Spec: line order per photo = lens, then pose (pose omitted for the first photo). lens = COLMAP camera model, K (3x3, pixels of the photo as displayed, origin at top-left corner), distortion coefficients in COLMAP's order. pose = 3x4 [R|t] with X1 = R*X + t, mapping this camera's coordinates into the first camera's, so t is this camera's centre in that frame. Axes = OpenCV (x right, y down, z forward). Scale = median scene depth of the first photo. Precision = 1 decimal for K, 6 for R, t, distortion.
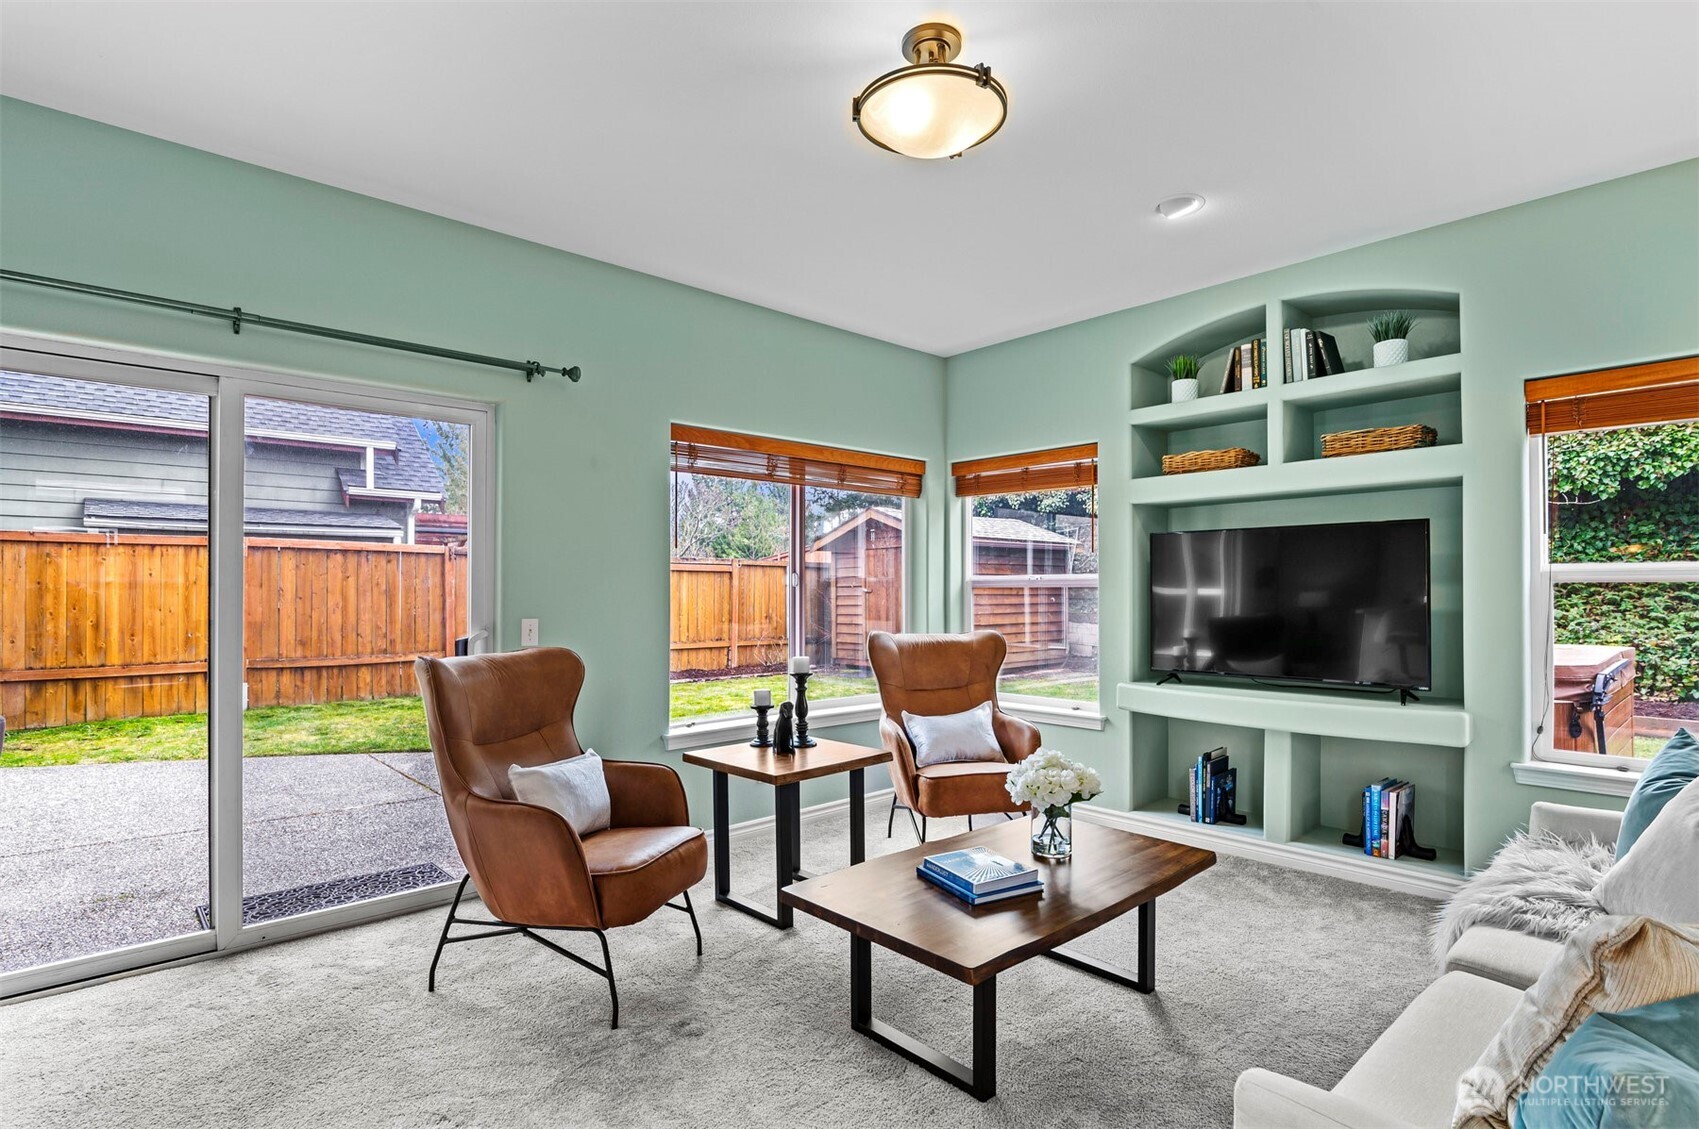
lens RADIAL K [[840.4, 0, 852.5], [0, 840.4, 586.9], [0, 0, 1]] dist [-0.002118, -0.000259]
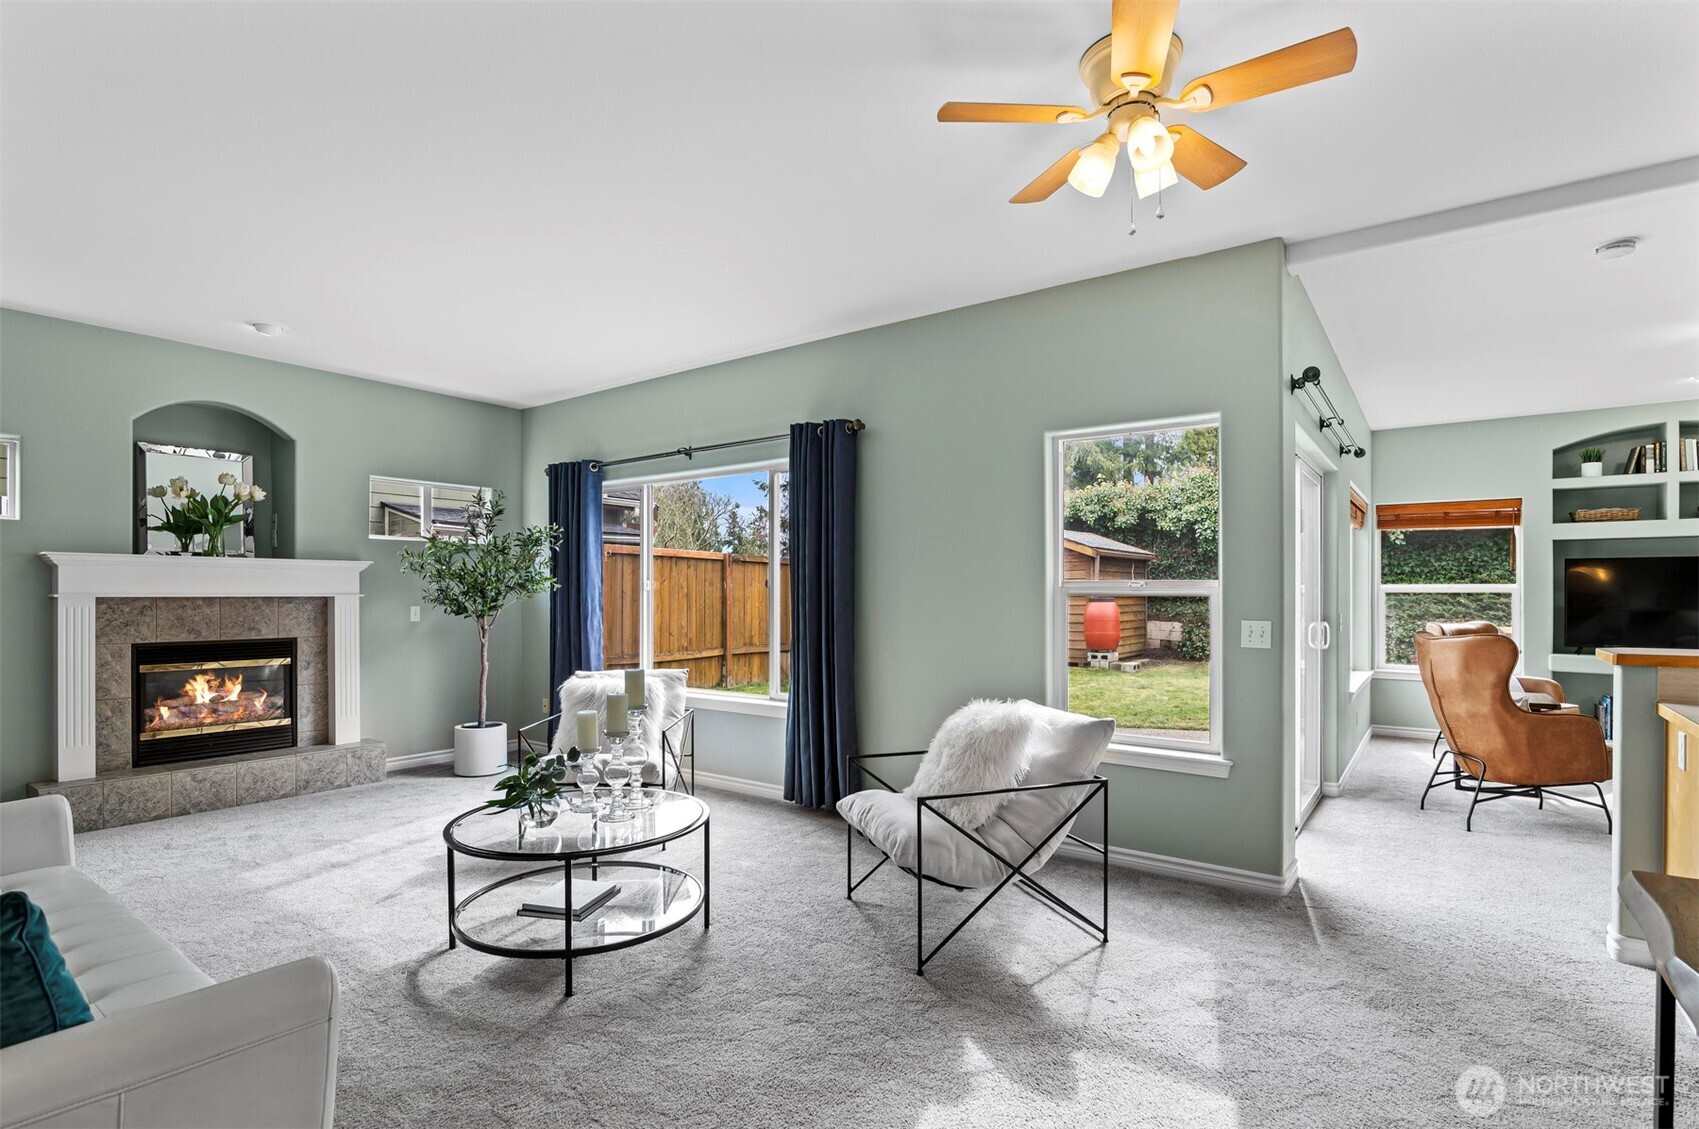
lens RADIAL K [[815.3, 0, 857.6], [0, 815.3, 592.6], [0, 0, 1]] dist [-0.016391, 0.000318]
pose [[0.981261, 0.001658, 0.192677, -1.255001], [-0.002553, 0.999987, 0.004394, -0.003807], [-0.192667, -0.004803, 0.981252, -0.221458]]
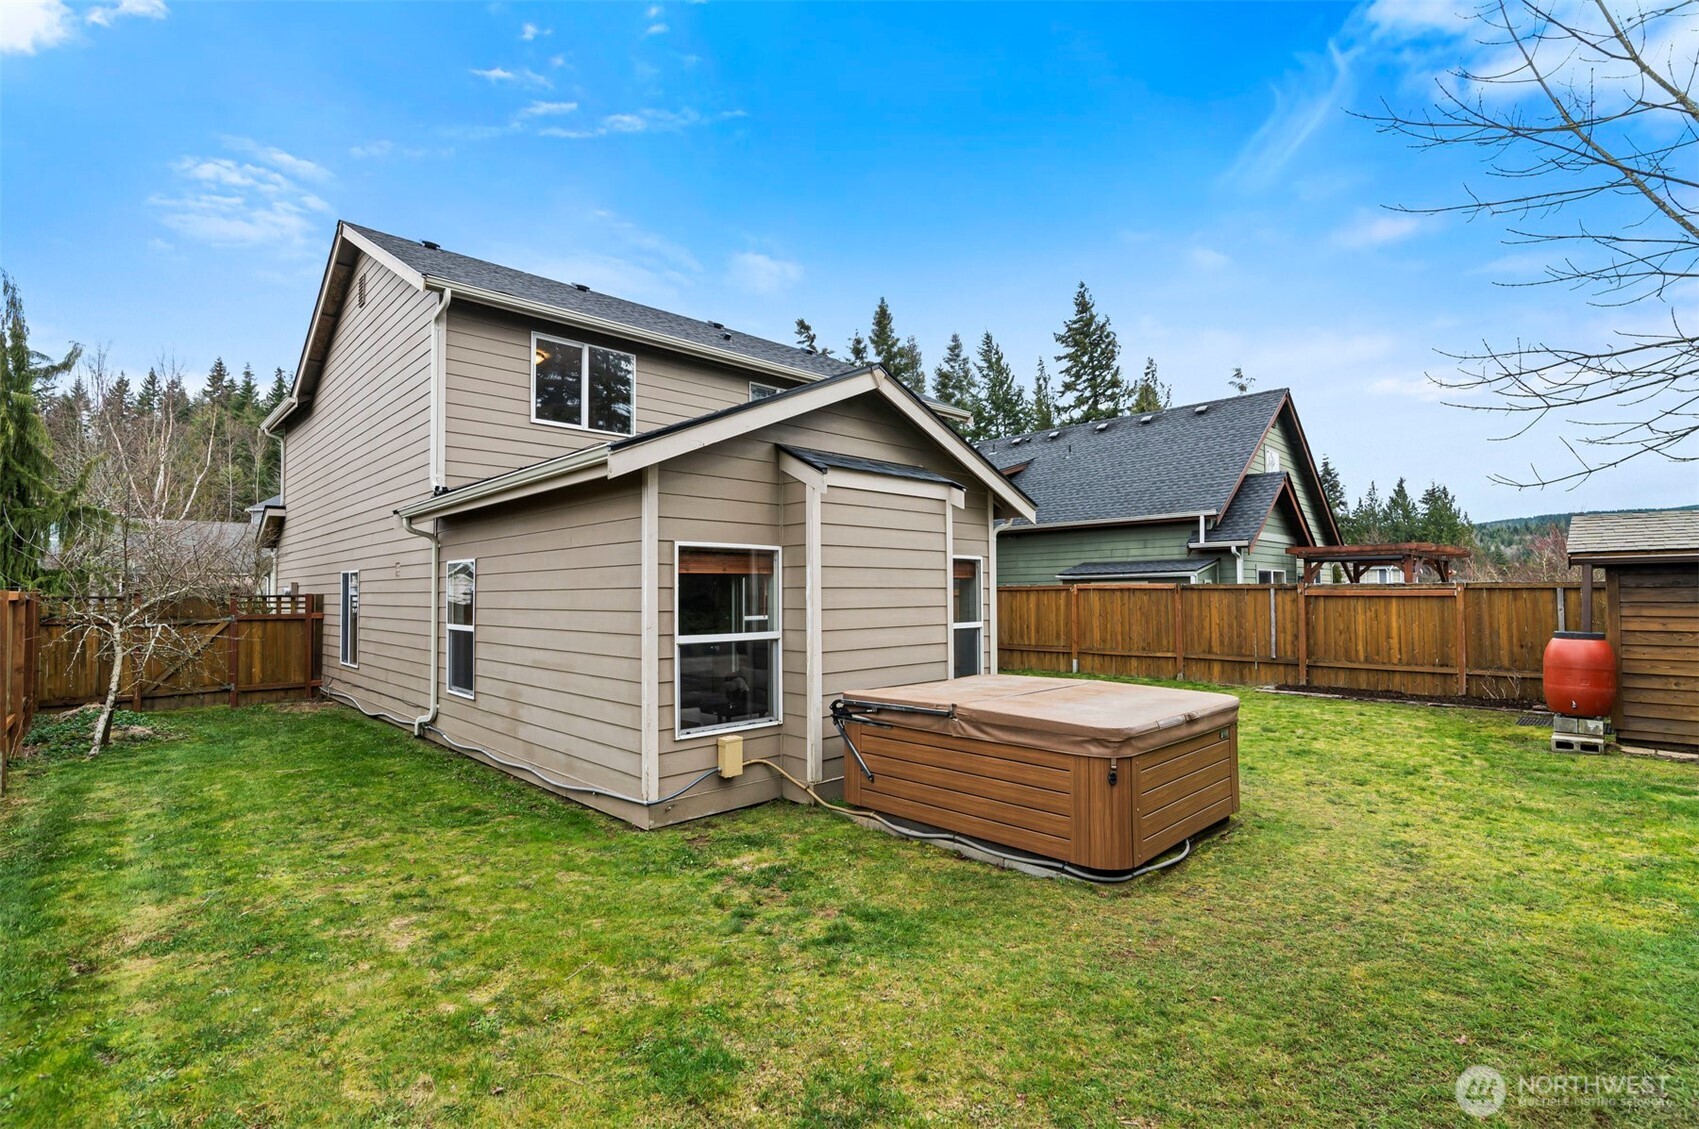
lens RADIAL K [[787.9, 0, 853.0], [0, 787.9, 594.2], [0, 0, 1]] dist [-0.011965, -0.000228]
pose [[0.025812, 0.006663, -0.999645, 2.233442], [0.010056, 0.999925, 0.006925, -0.110974], [0.999616, -0.010231, 0.025743, 0.906278]]
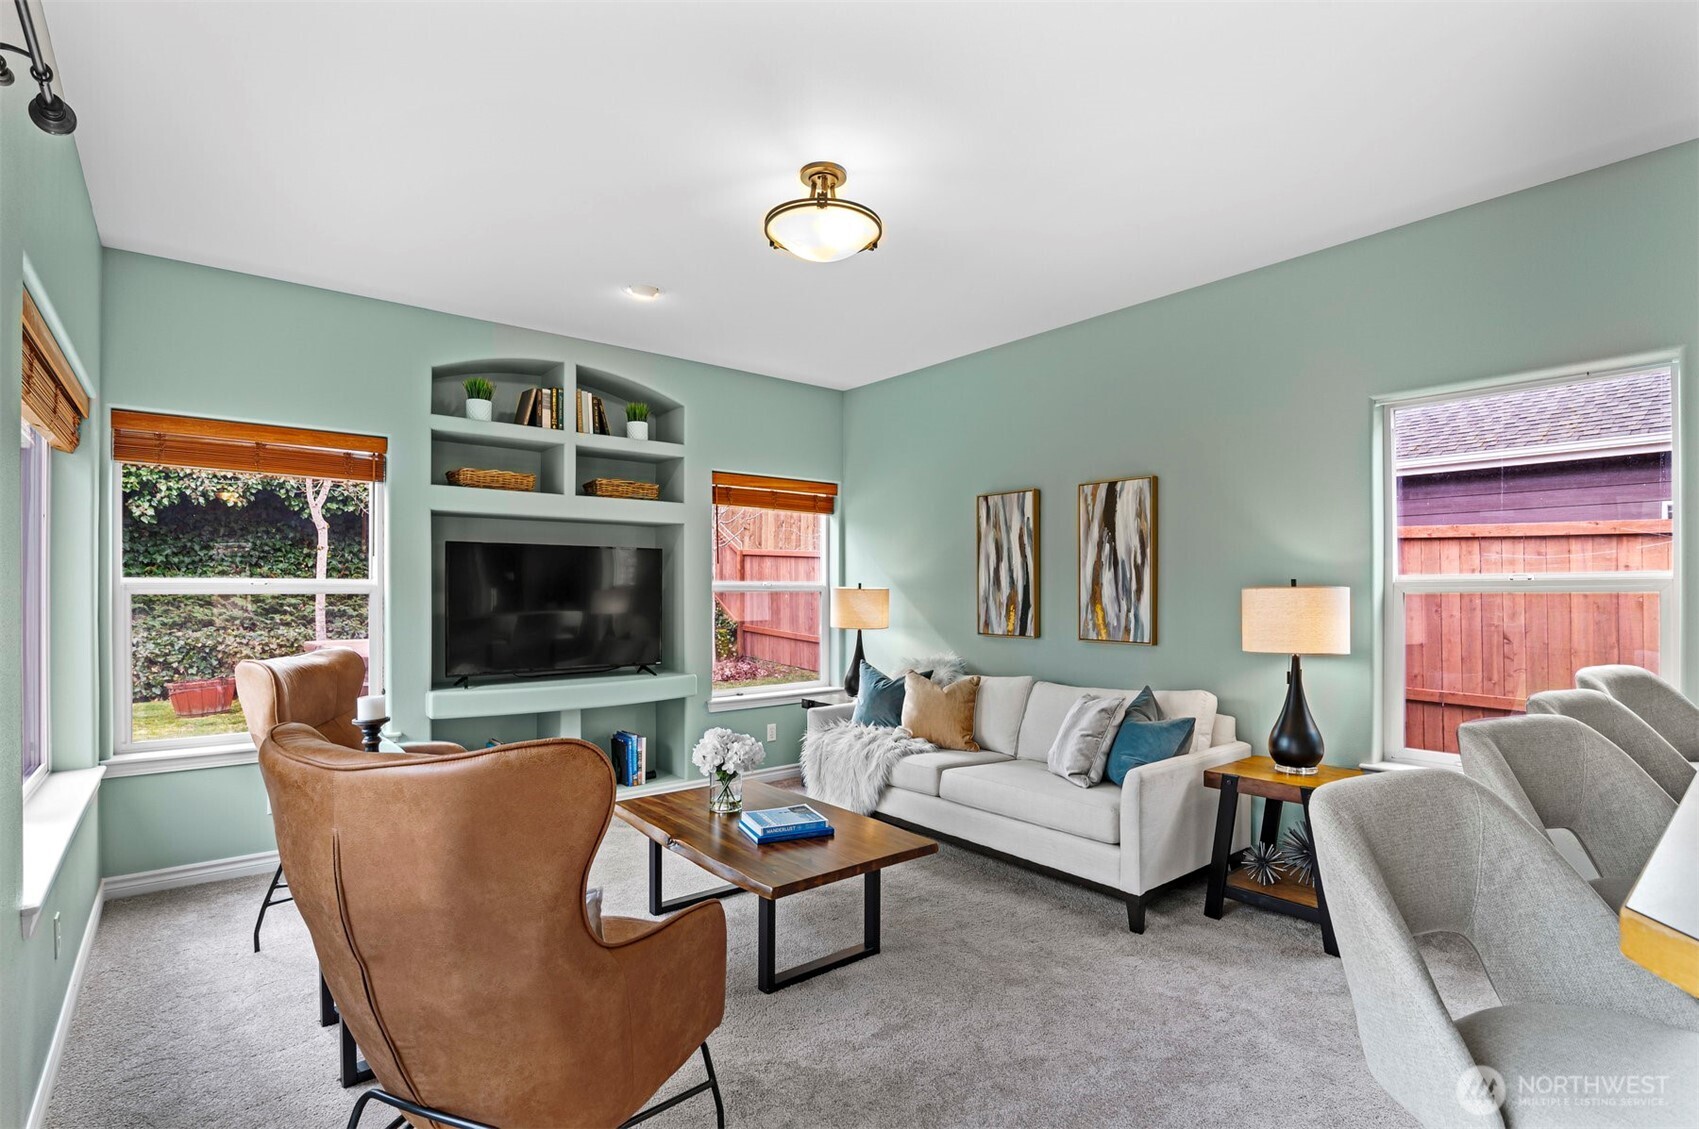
lens RADIAL K [[815.3, 0, 857.6], [0, 815.3, 592.6], [0, 0, 1]] dist [-0.016391, 0.000318]
pose [[0.057979, -0.000695, 0.998318, -0.604559], [-0.006811, 0.999976, 0.001092, -0.006314], [-0.998295, -0.006863, 0.057973, 0.460357]]
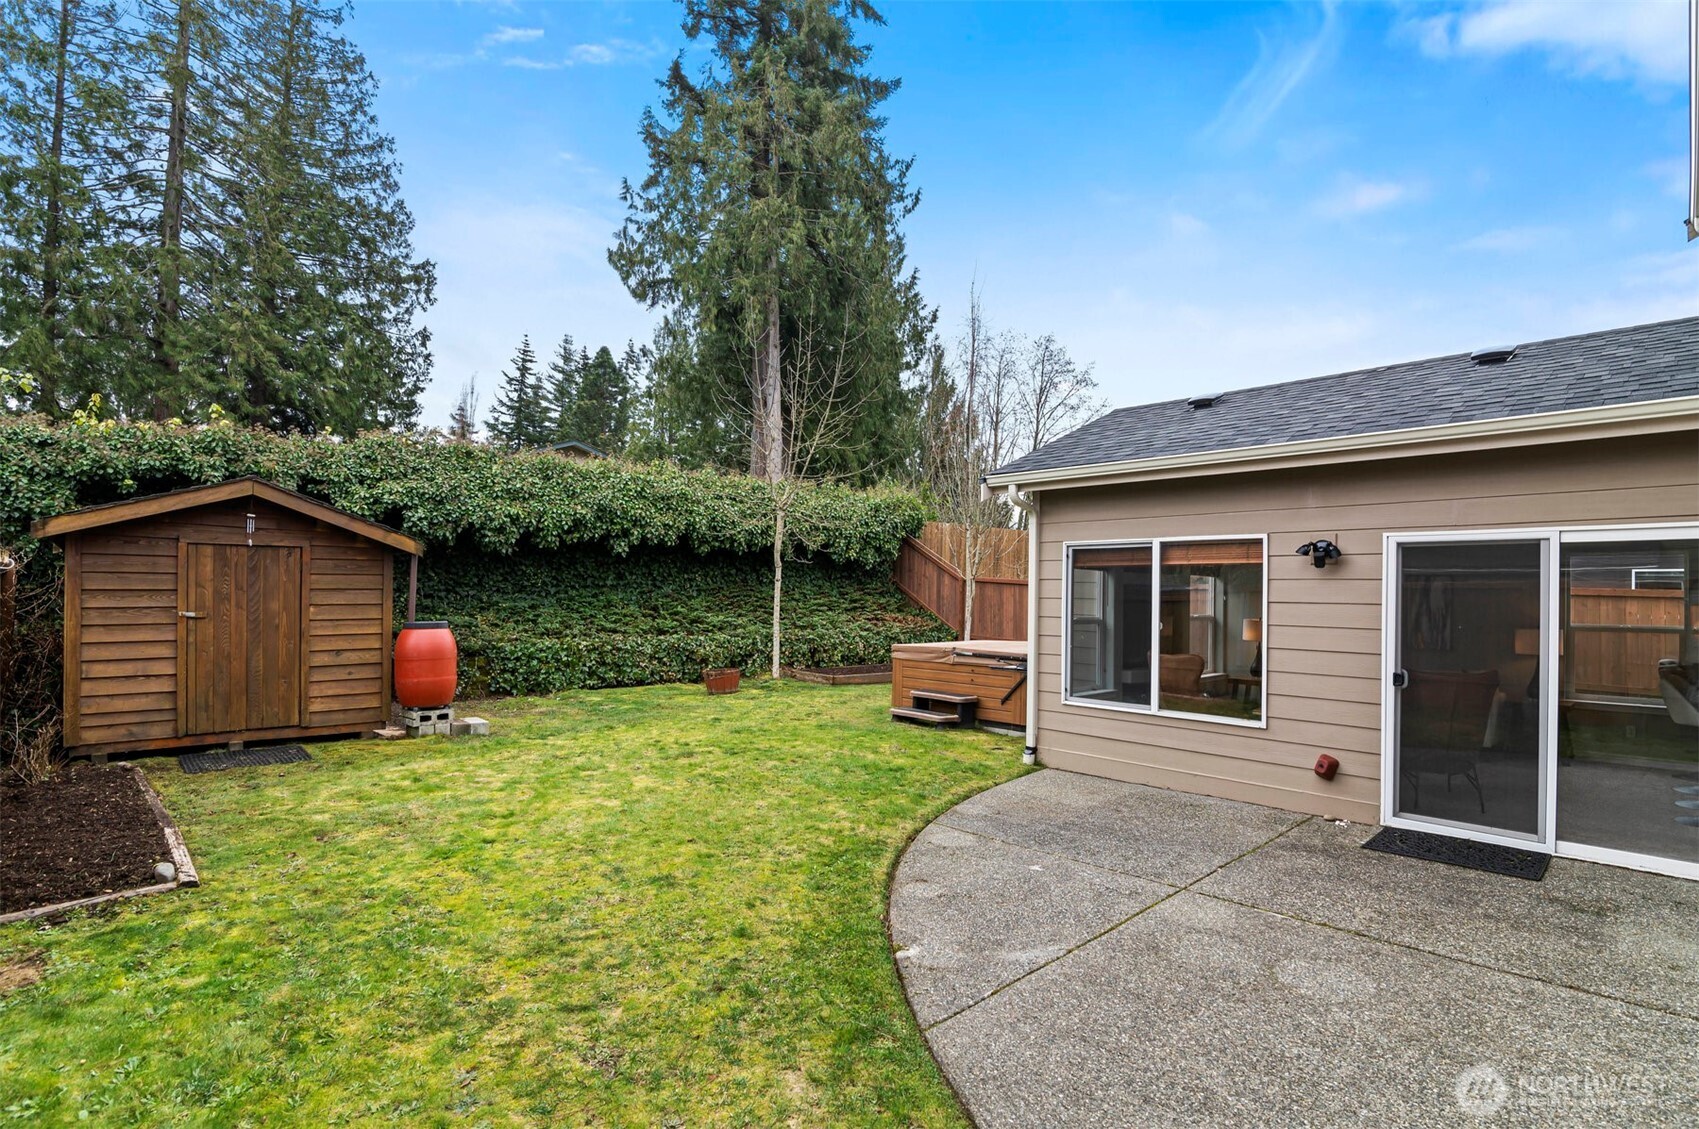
lens RADIAL K [[787.9, 0, 853.0], [0, 787.9, 594.2], [0, 0, 1]] dist [-0.011965, -0.000228]
pose [[-0.032293, -0.000136, 0.999478, -1.690933], [-0.021986, 0.999758, -0.000575, -0.066490], [-0.999237, -0.021993, -0.032289, 1.950553]]
